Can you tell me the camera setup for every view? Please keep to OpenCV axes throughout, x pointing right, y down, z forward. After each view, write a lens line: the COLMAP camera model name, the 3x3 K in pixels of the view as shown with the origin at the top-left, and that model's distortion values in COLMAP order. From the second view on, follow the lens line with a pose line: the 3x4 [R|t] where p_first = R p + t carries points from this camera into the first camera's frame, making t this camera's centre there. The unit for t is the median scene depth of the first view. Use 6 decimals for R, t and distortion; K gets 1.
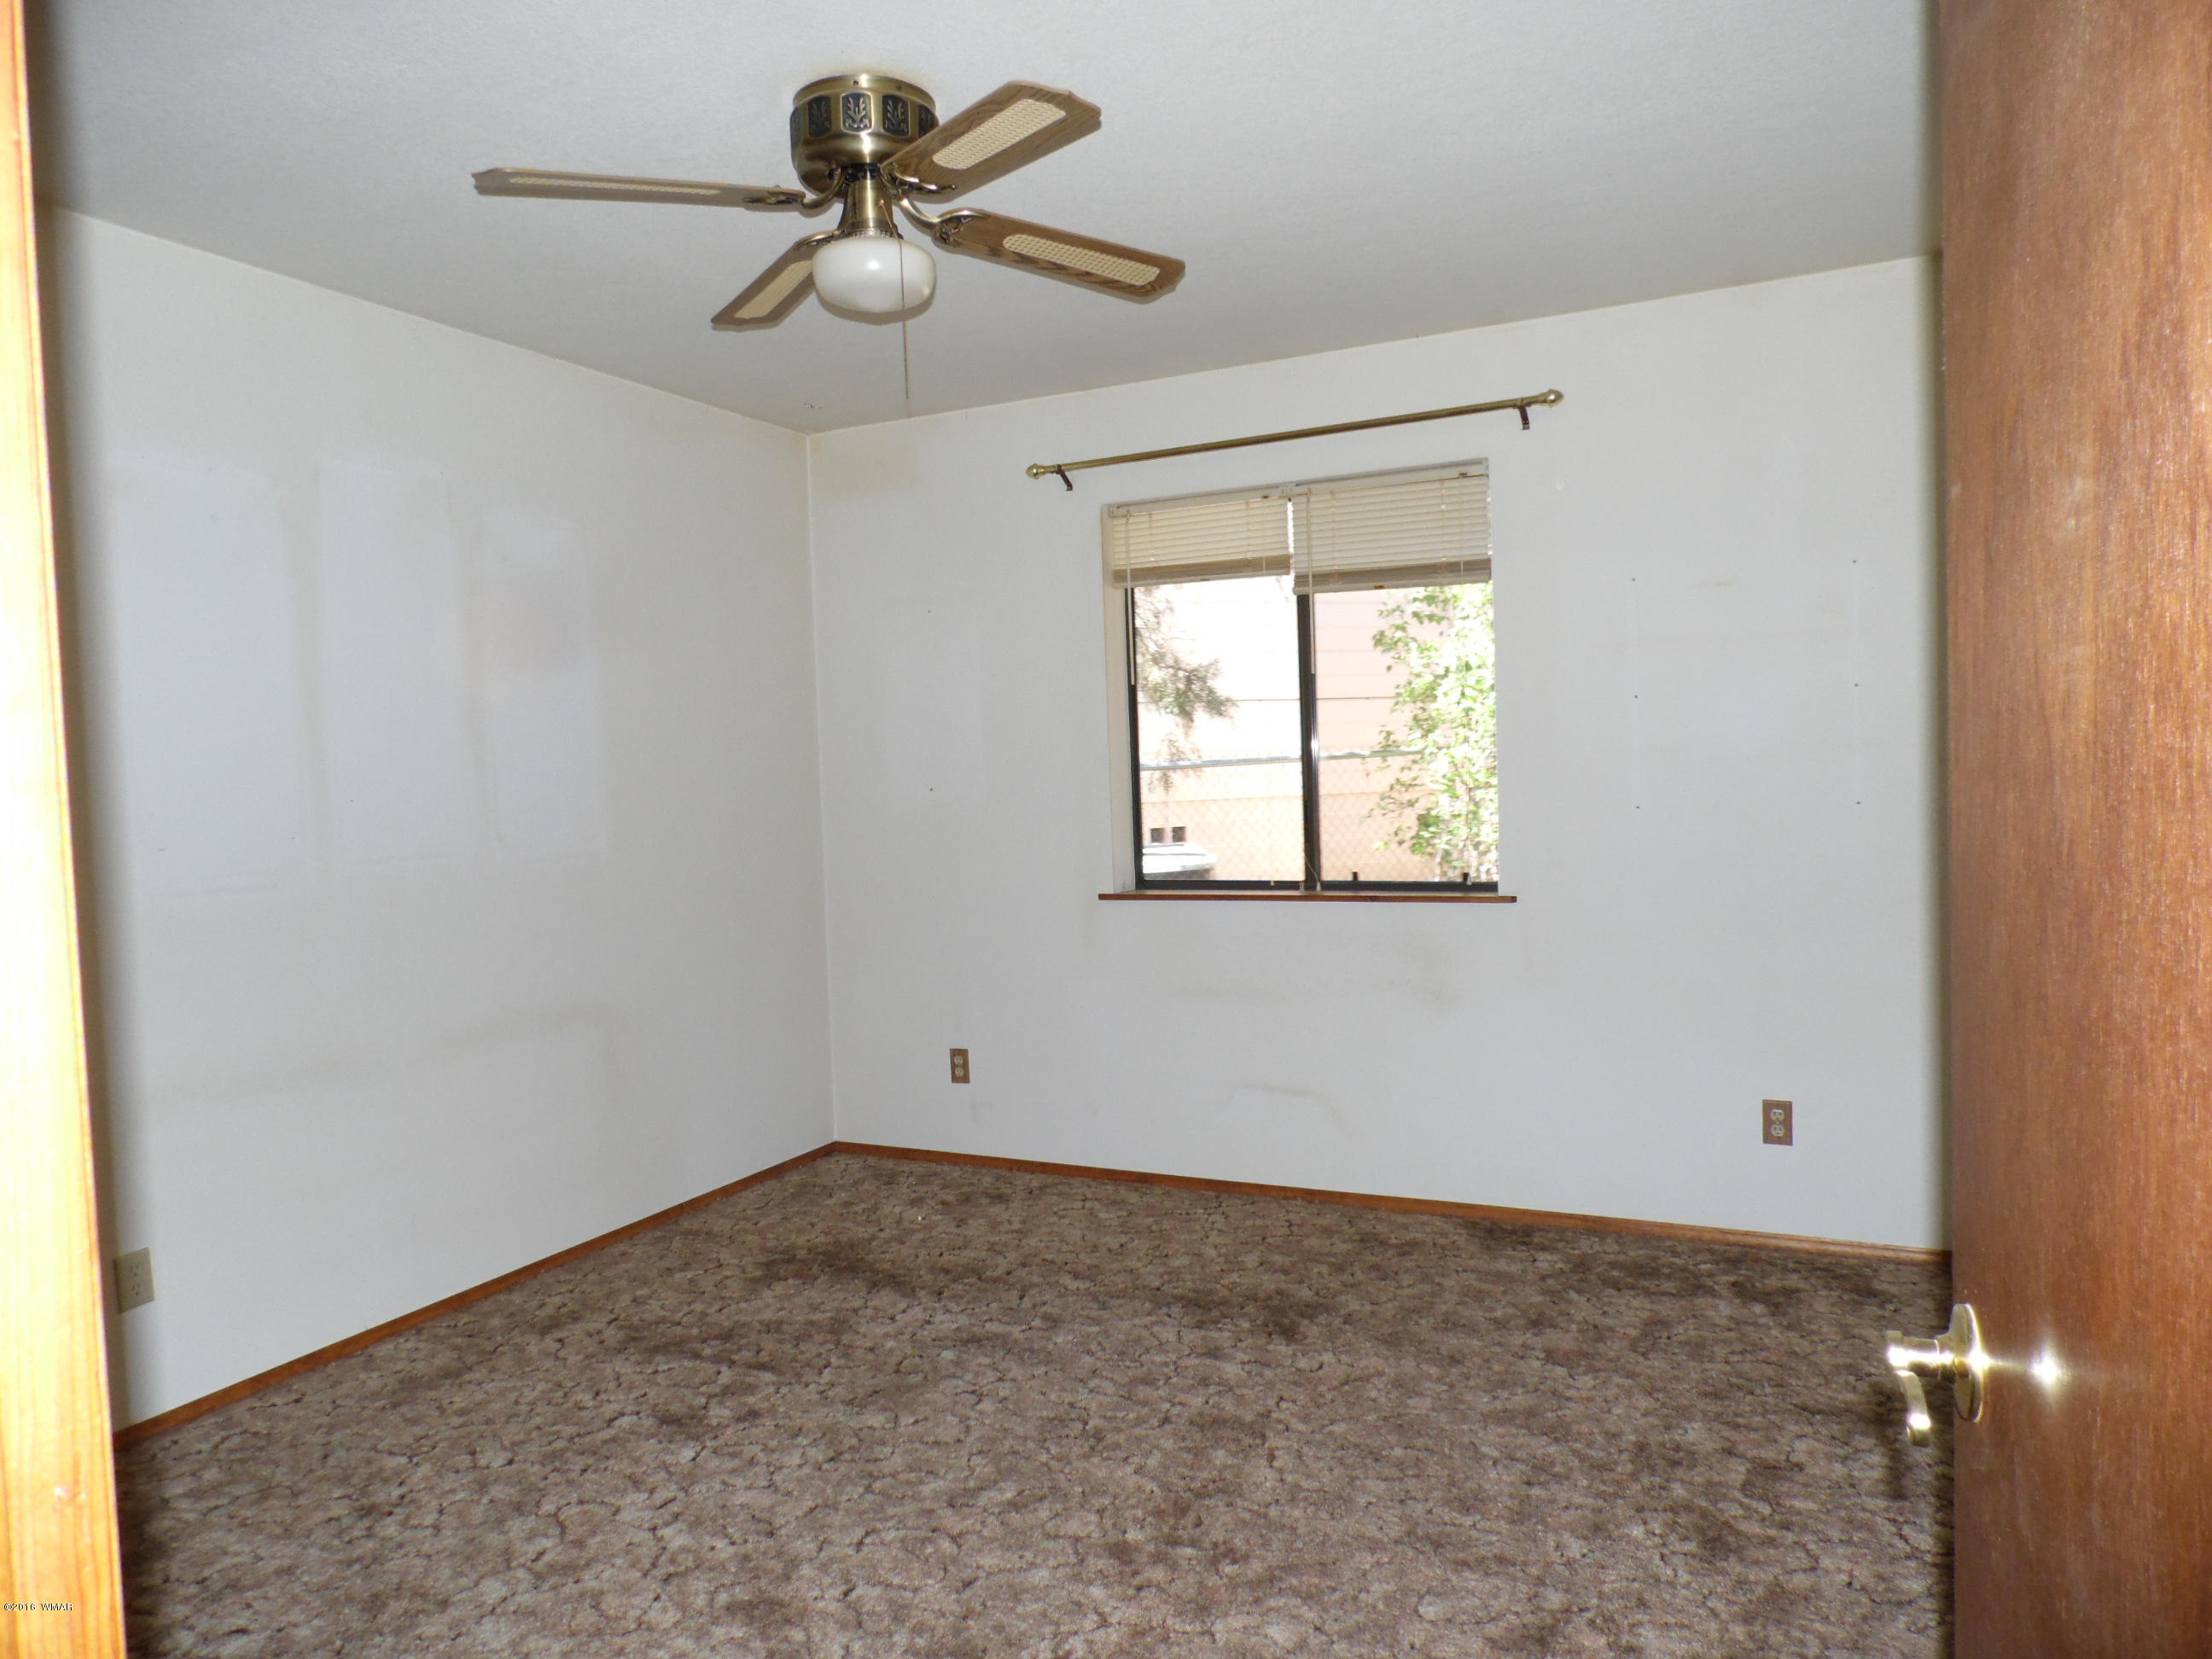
lens RADIAL K [[1479.9, 0, 1096.7], [0, 1479.9, 828.6], [0, 0, 1]] dist [-0.001852, -0.000431]
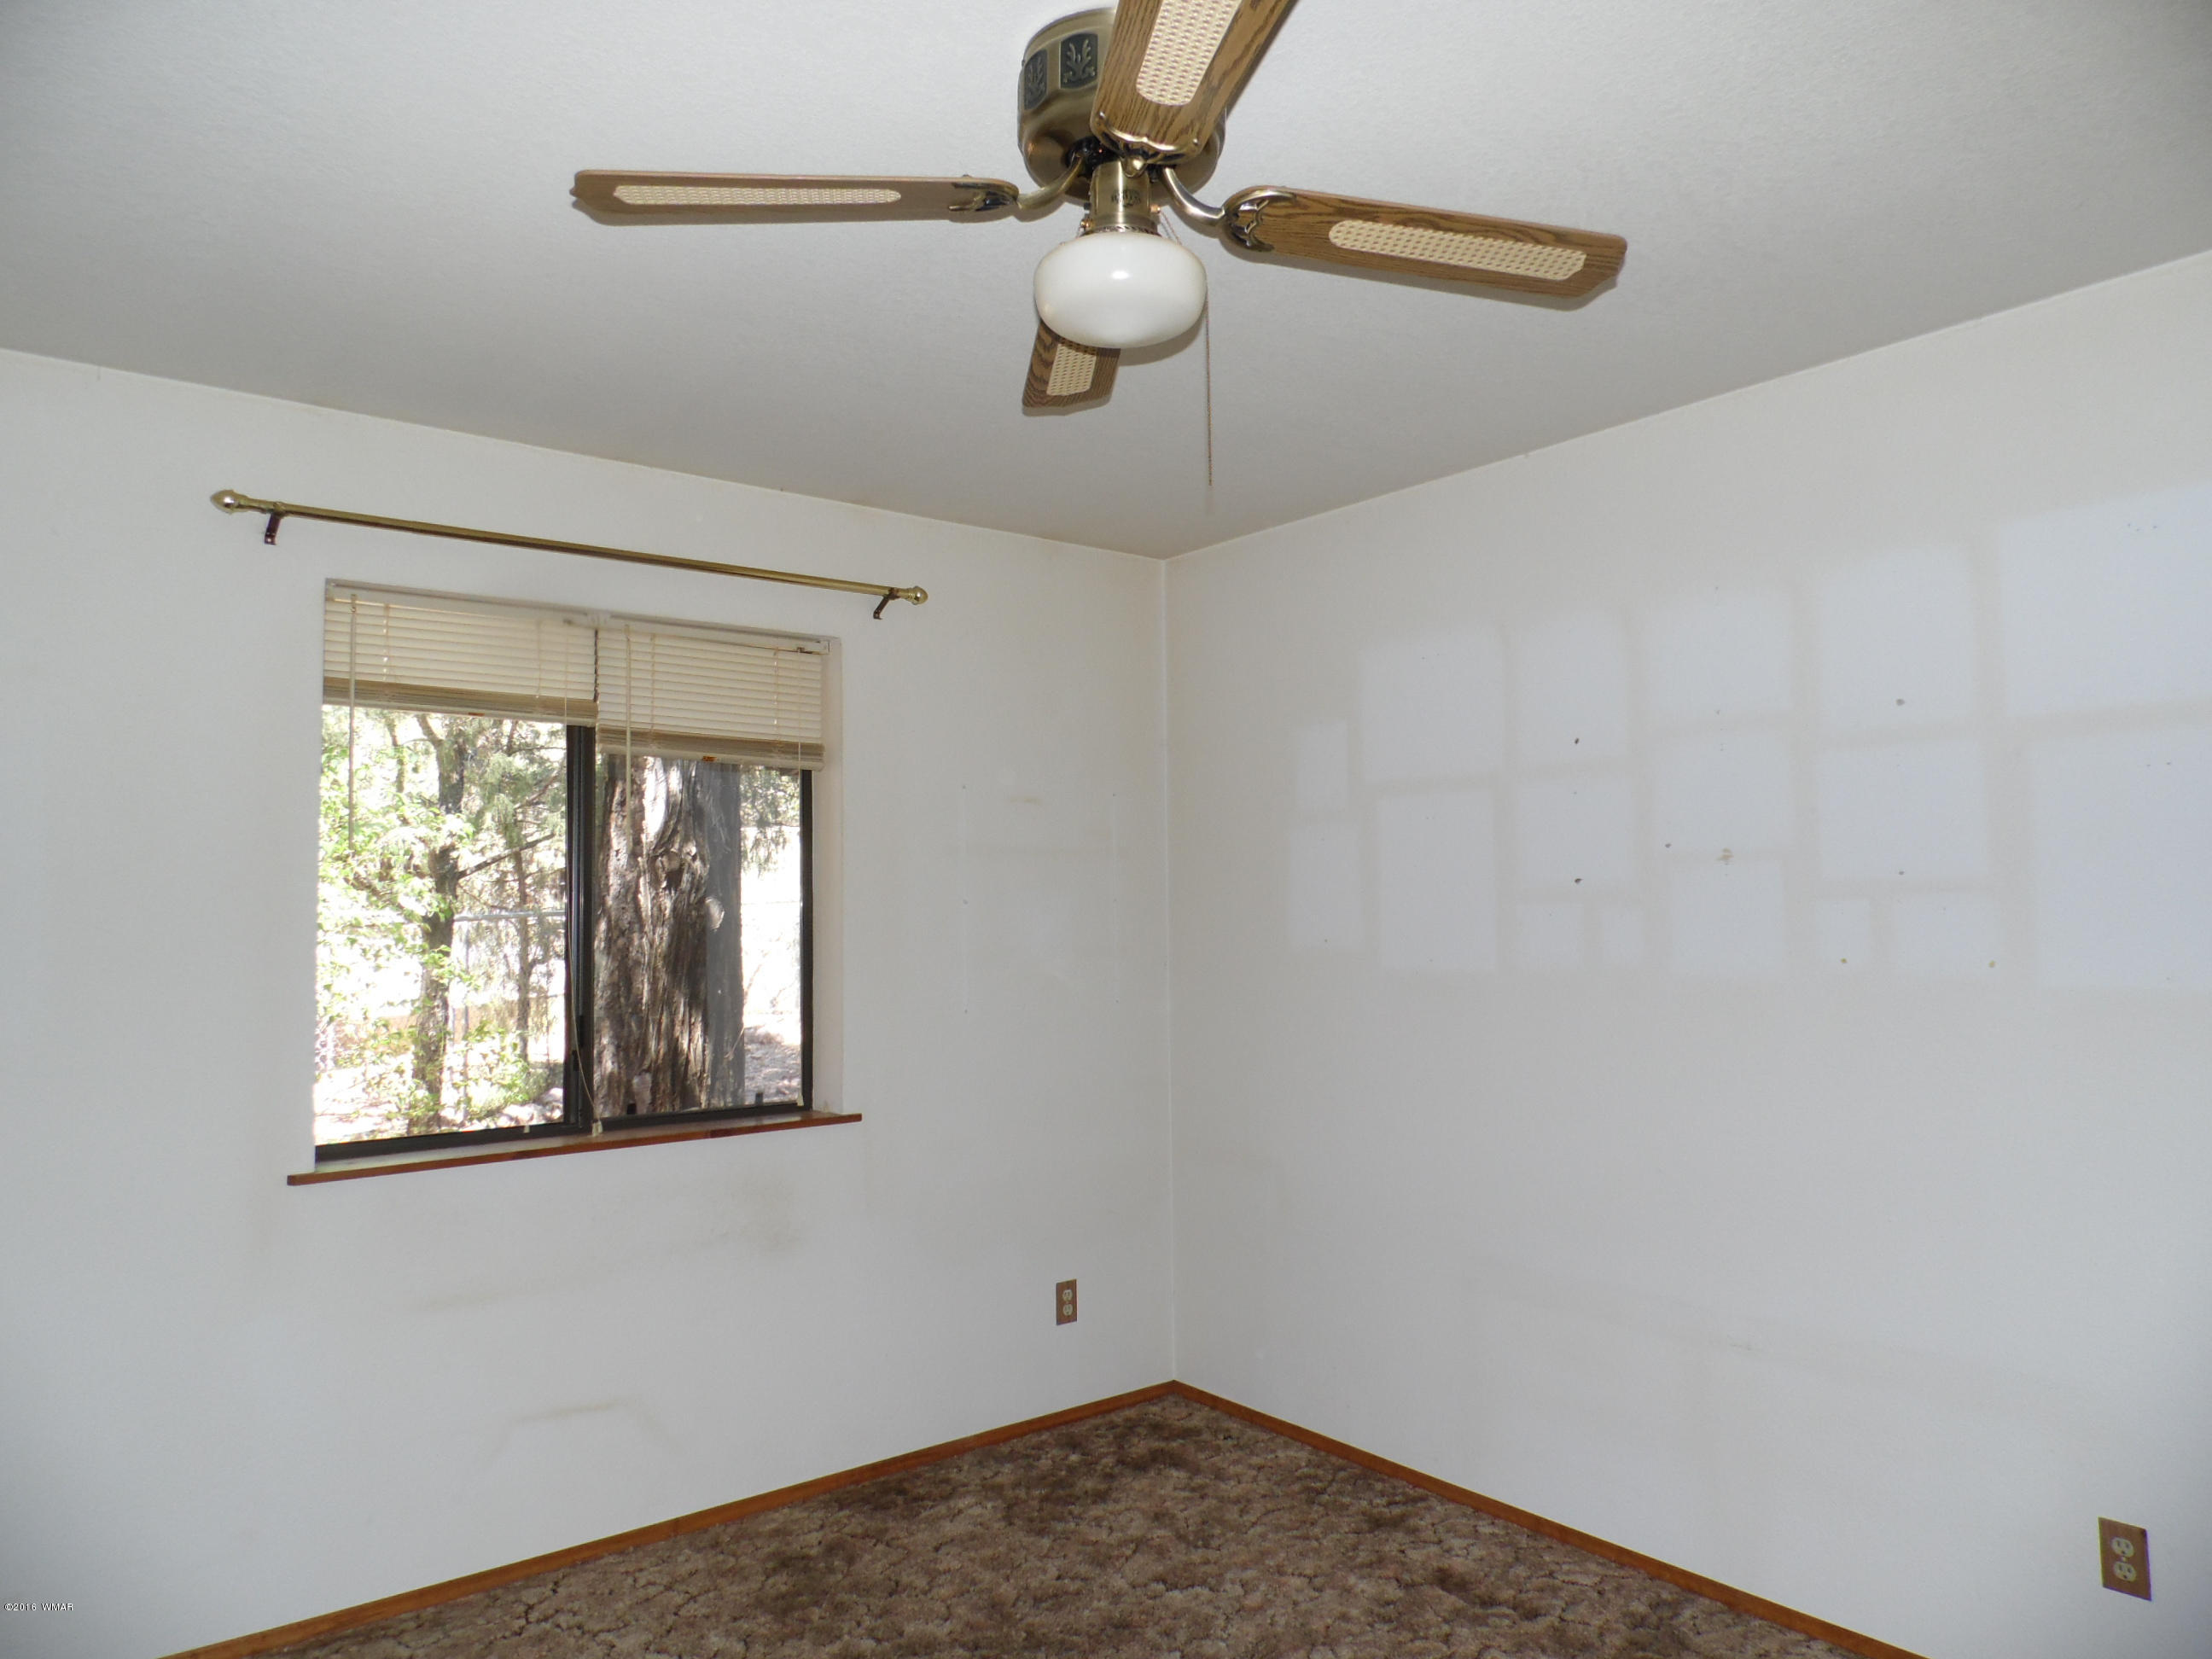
lens RADIAL K [[1479.9, 0, 1102.1], [0, 1479.9, 829.2], [0, 0, 1]] dist [-0.001852, -0.000431]
pose [[0.423679, 0.078604, 0.902396, -0.528813], [0.036050, 0.993975, -0.103507, -0.031089], [-0.905095, 0.076385, 0.418293, 0.500977]]
